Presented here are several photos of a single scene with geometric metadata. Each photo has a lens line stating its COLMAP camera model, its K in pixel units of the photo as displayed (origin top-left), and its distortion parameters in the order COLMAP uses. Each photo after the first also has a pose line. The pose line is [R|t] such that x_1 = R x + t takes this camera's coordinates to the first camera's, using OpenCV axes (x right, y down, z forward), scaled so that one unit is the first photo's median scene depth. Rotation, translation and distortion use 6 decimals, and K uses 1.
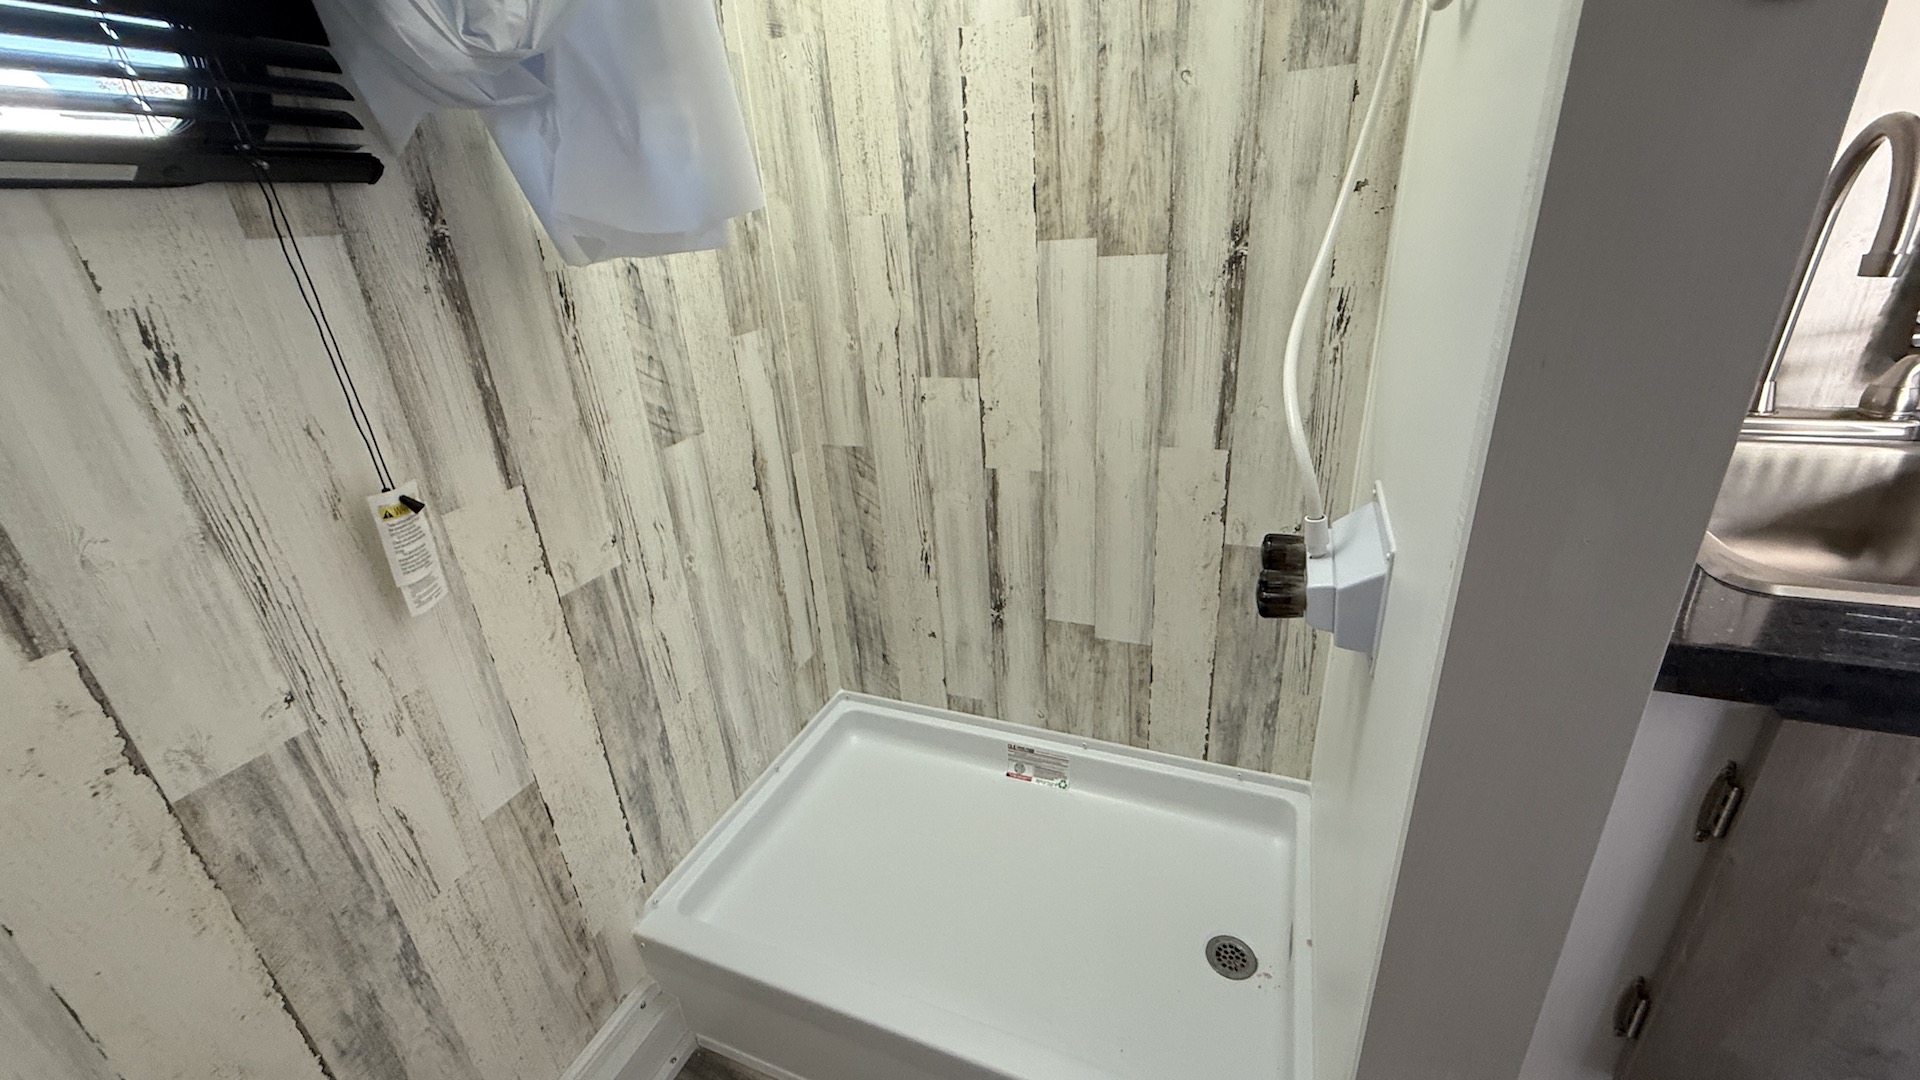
lens RADIAL K [[763.7, 0, 954.0], [0, 763.7, 537.8], [0, 0, 1]] dist [-0.000270, -0.000148]
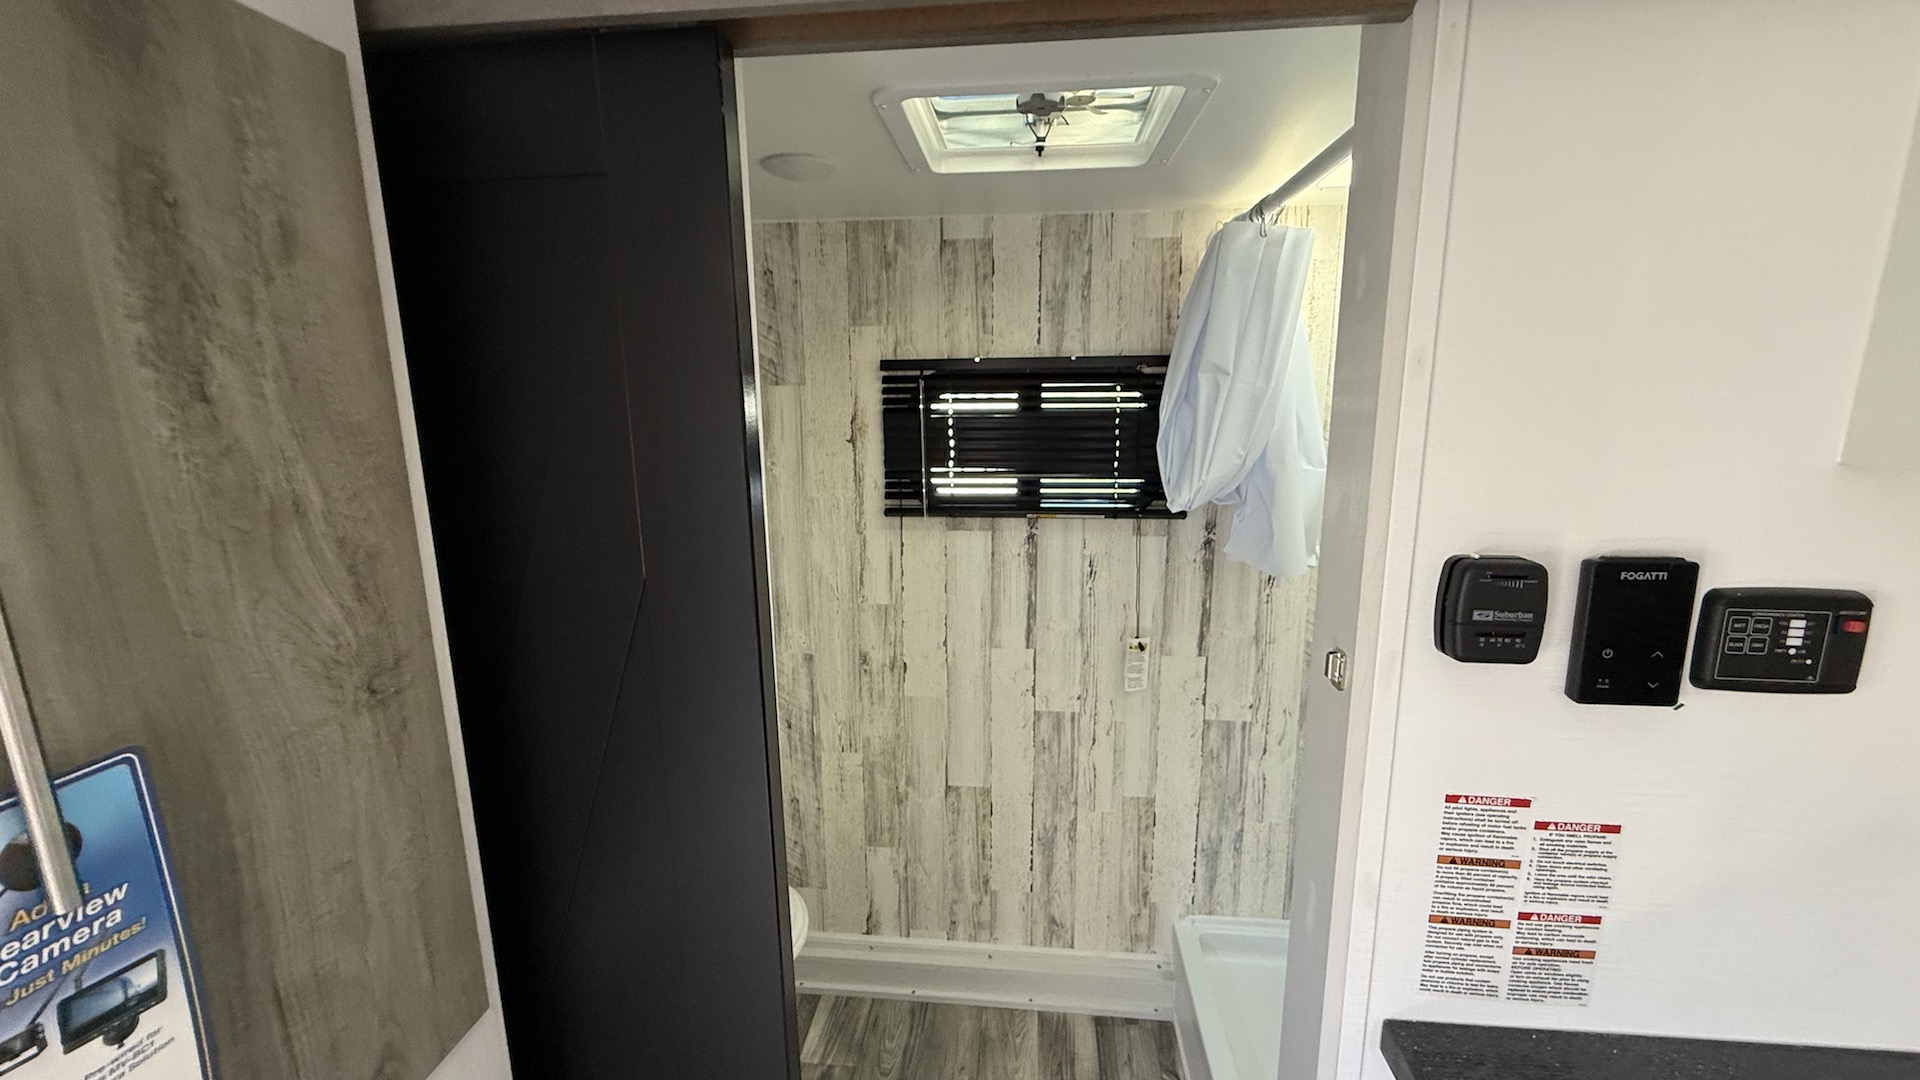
lens RADIAL K [[763.7, 0, 957.1], [0, 763.7, 540.4], [0, 0, 1]] dist [-0.000270, -0.000148]
pose [[0.286032, 0.244769, -0.926431, 0.874209], [-0.387316, 0.913857, 0.121865, -0.296088], [0.876454, 0.323964, 0.356196, -0.306634]]
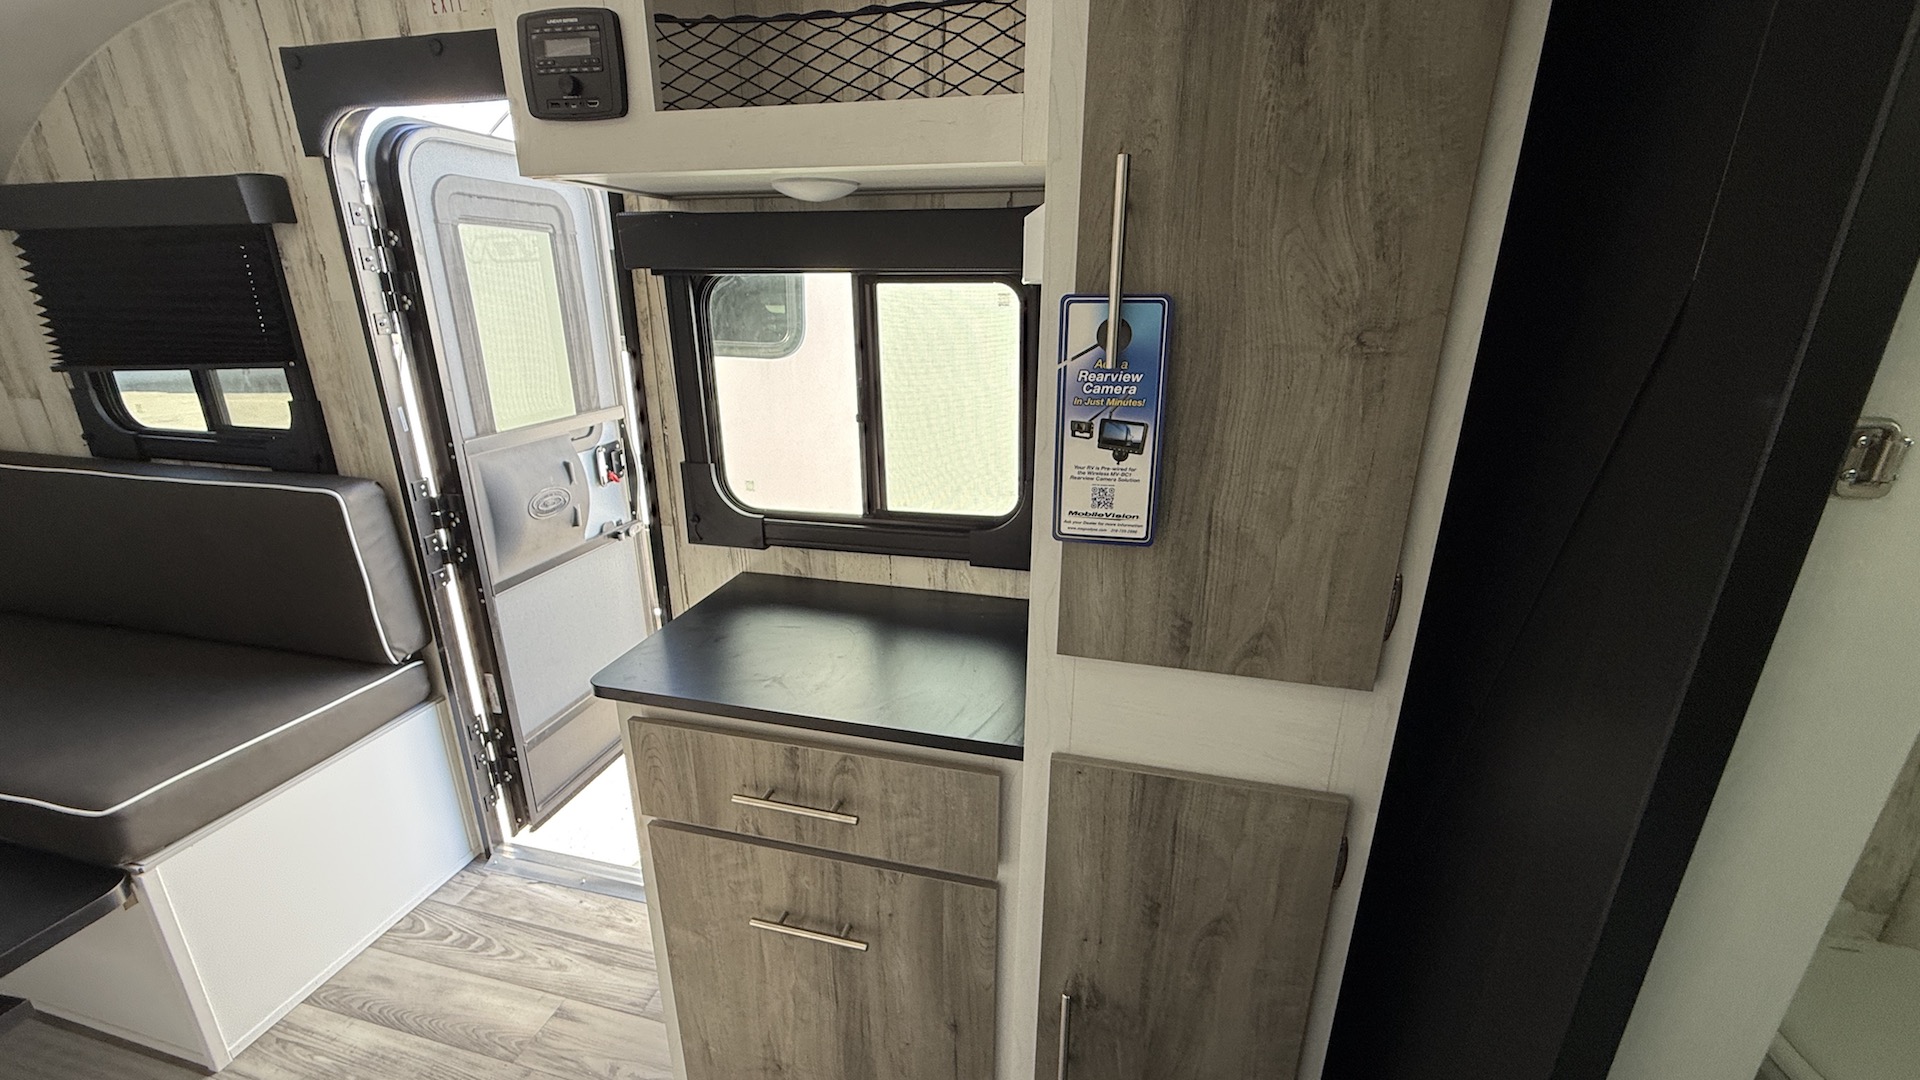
lens RADIAL K [[763.7, 0, 959.0], [0, 763.7, 541.3], [0, 0, 1]] dist [-0.000270, -0.000148]
pose [[-0.988353, 0.101210, -0.113643, 0.687442], [-0.001927, 0.738392, 0.674369, -0.271889], [0.152166, 0.666734, -0.729597, 0.084807]]
